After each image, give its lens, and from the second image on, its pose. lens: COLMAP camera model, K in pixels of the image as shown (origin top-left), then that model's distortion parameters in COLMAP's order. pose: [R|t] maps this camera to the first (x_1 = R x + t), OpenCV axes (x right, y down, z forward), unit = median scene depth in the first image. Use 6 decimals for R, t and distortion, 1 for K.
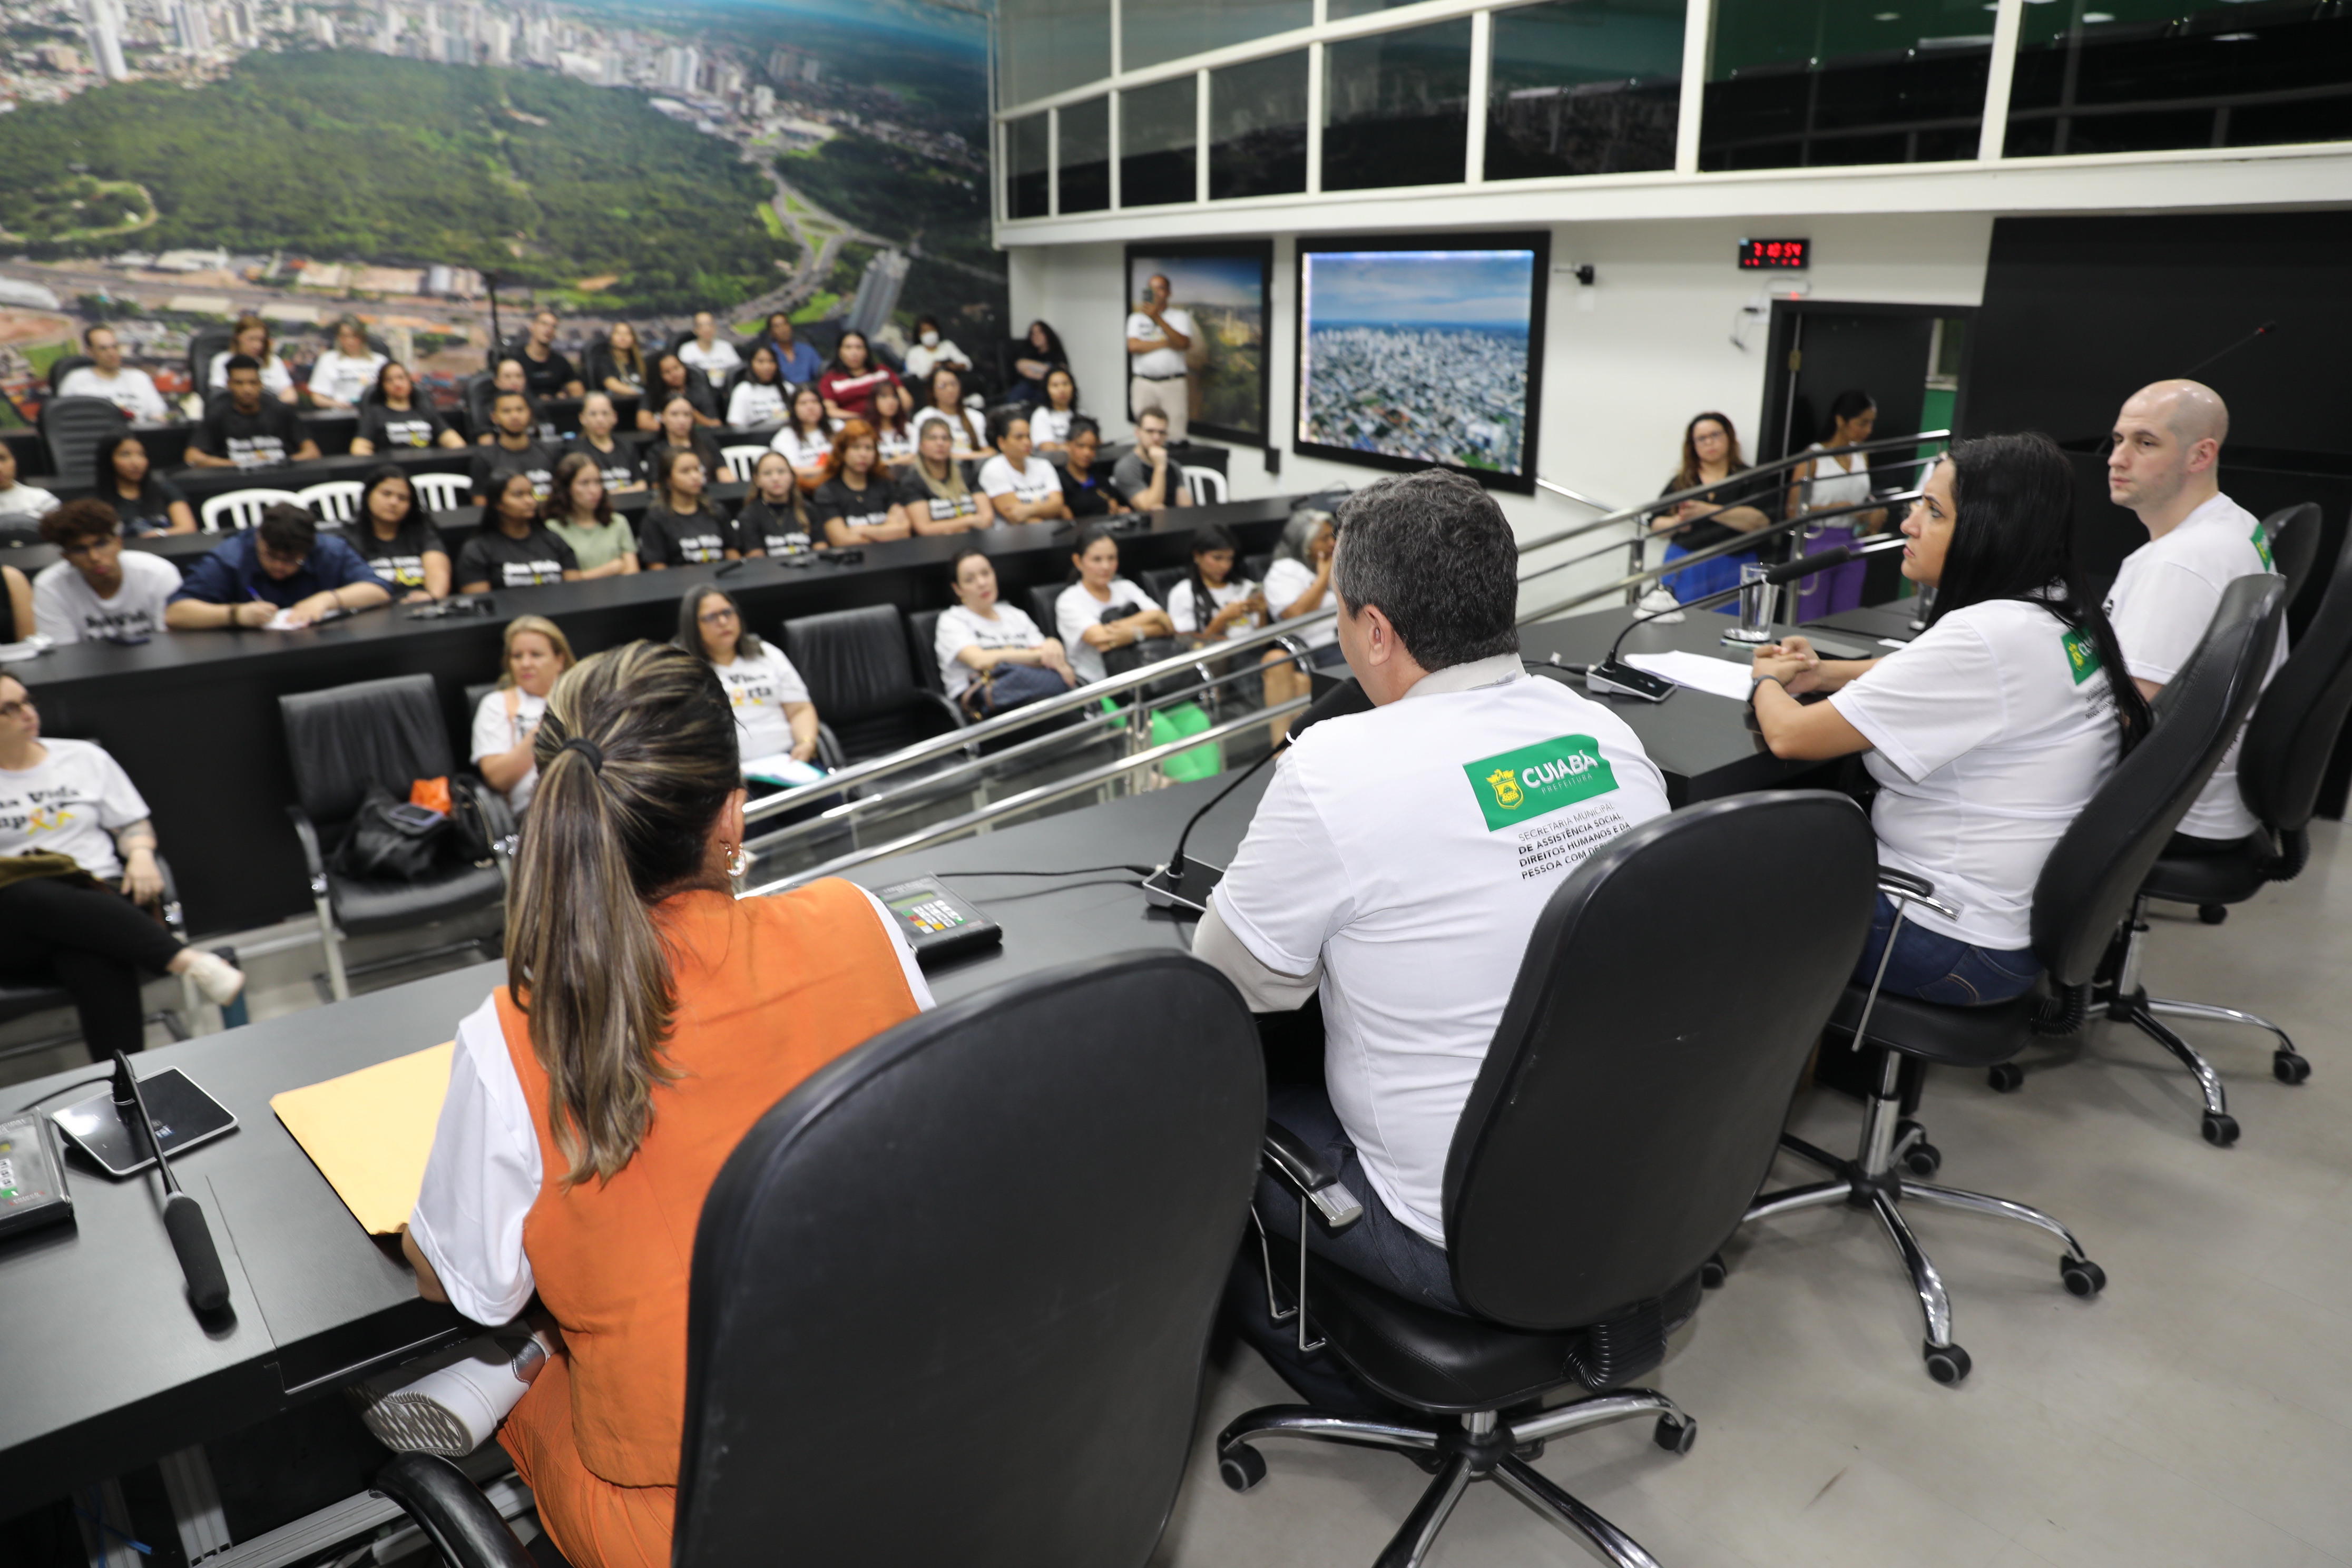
lens RADIAL K [[1579.4, 0, 1168.9], [0, 1579.4, 794.2], [0, 0, 1]] dist [-0.111398, 0.081960]
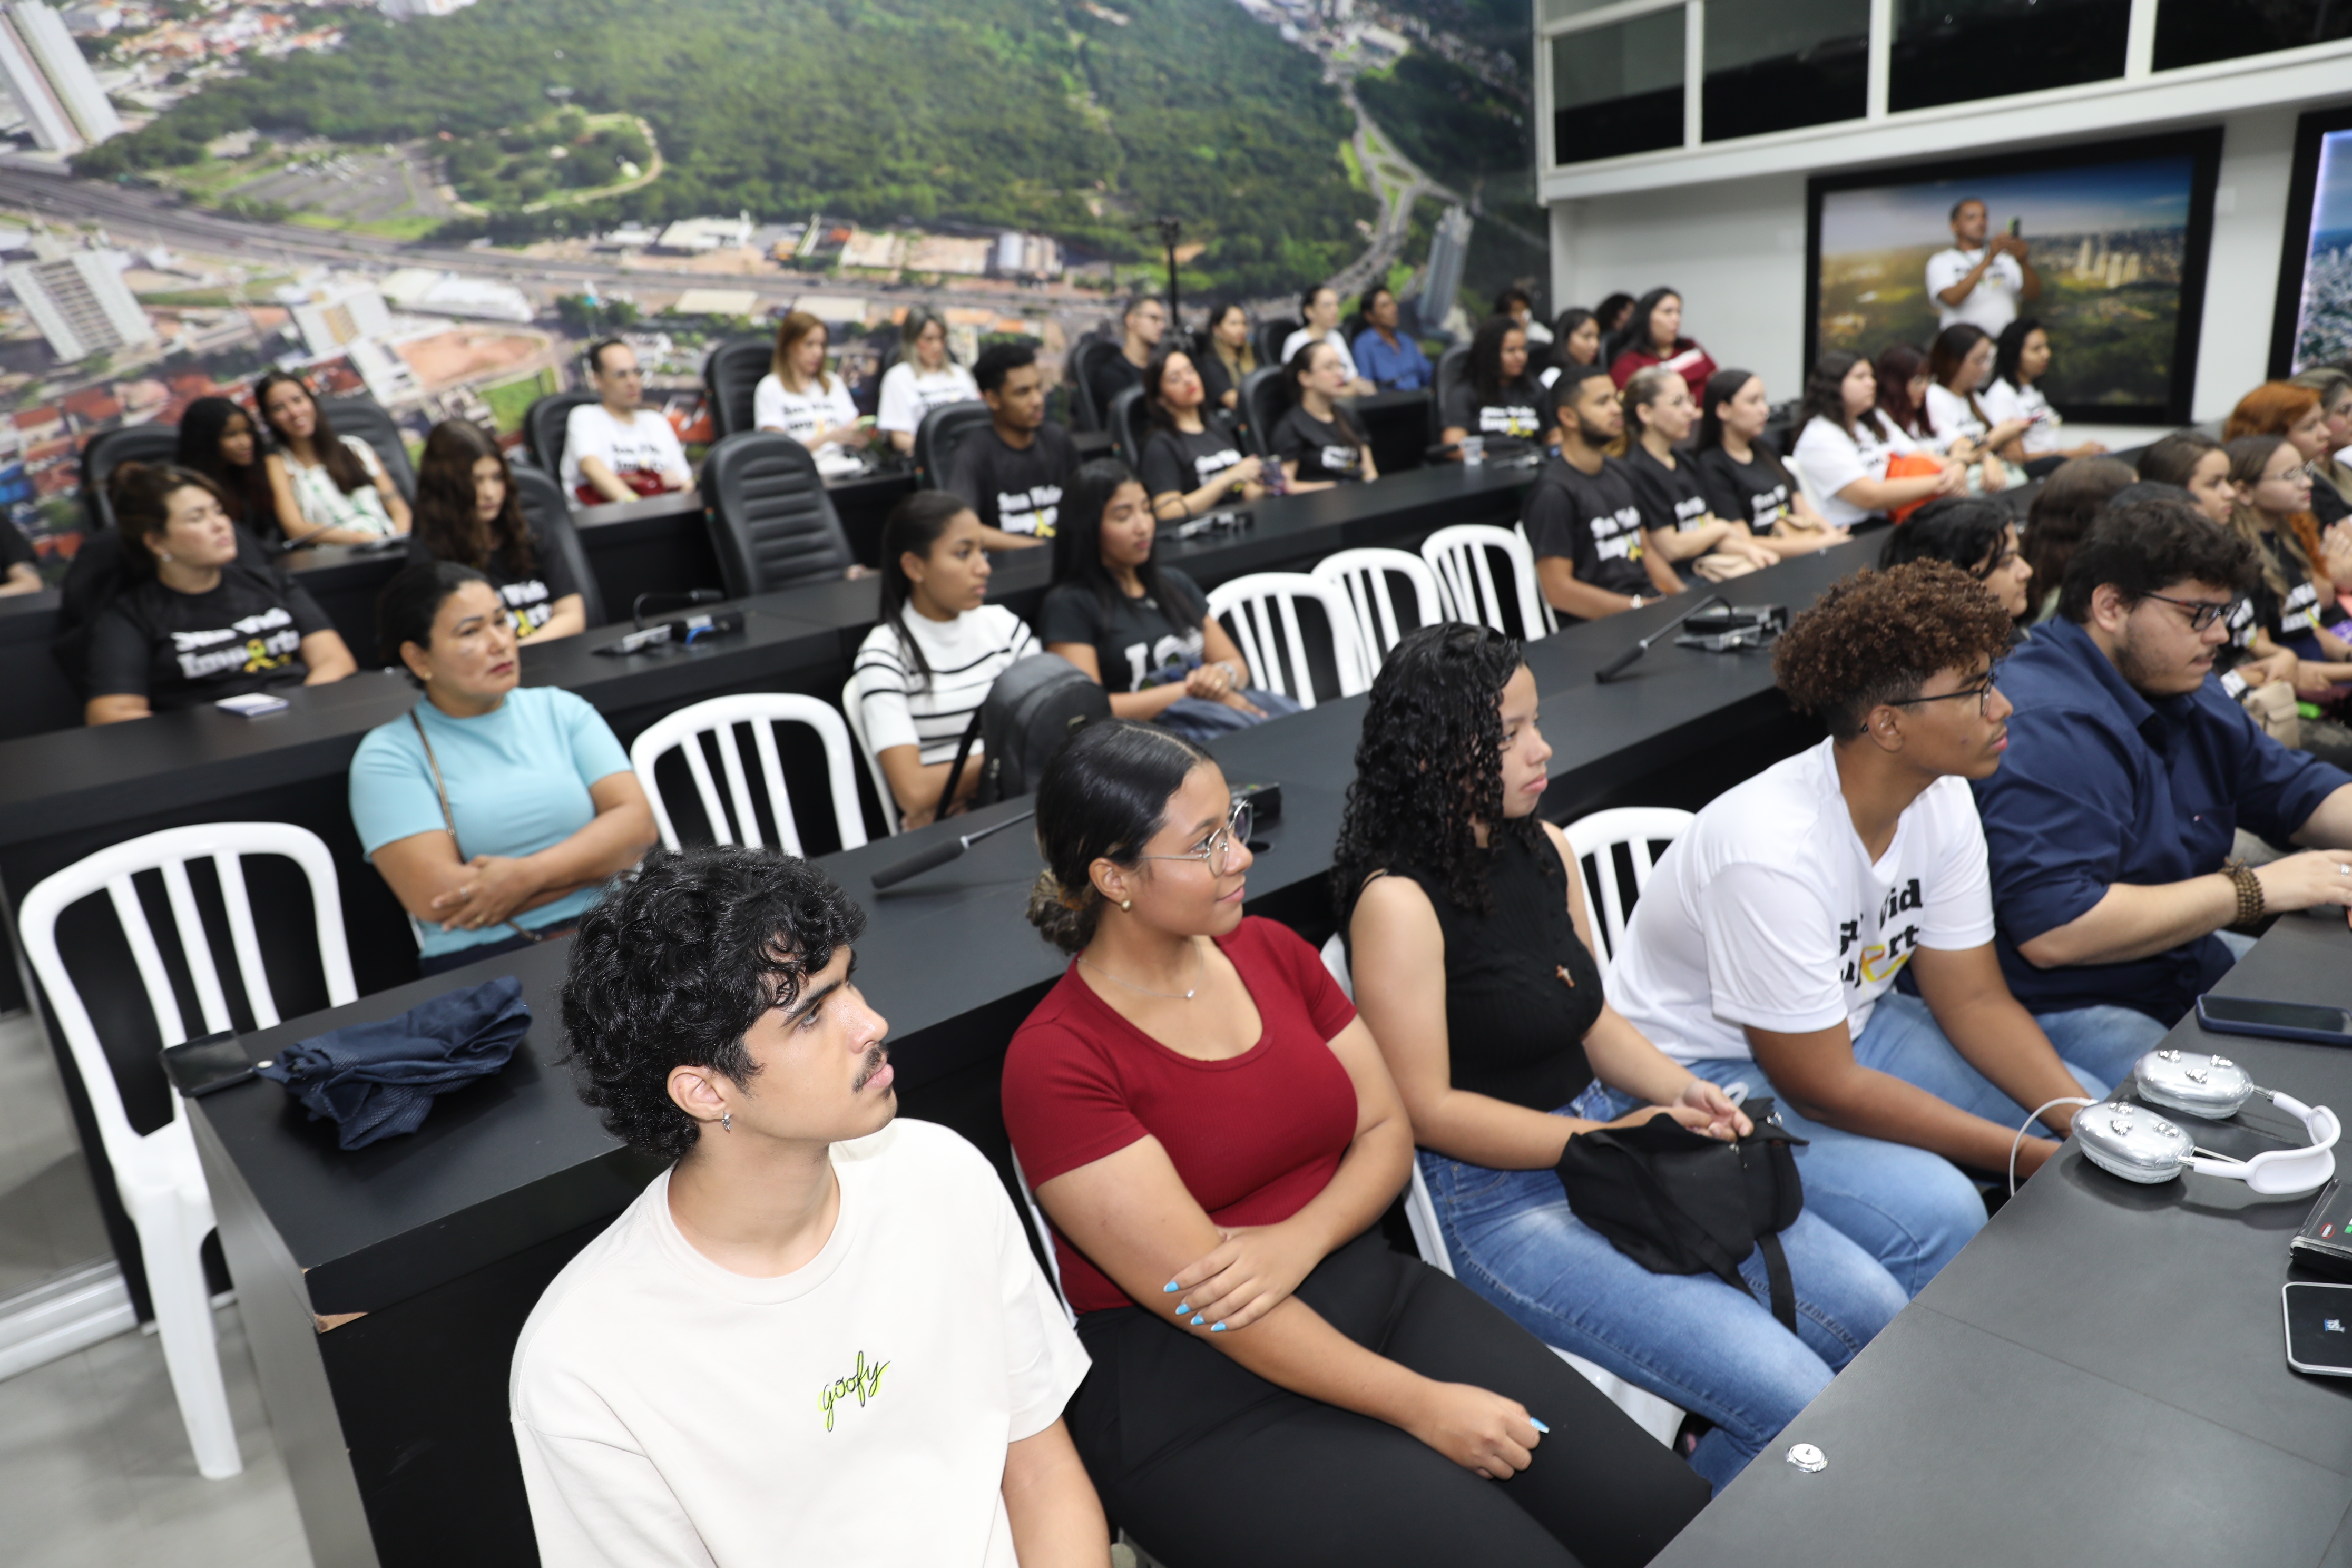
lens RADIAL K [[1579.4, 0, 1179.3], [0, 1579.4, 798.8], [0, 0, 1]] dist [-0.111398, 0.081960]
pose [[0.995160, -0.090569, 0.038139, -0.443747], [0.091271, 0.995679, -0.017103, -0.078977], [-0.036425, 0.020501, 0.999126, 0.320020]]
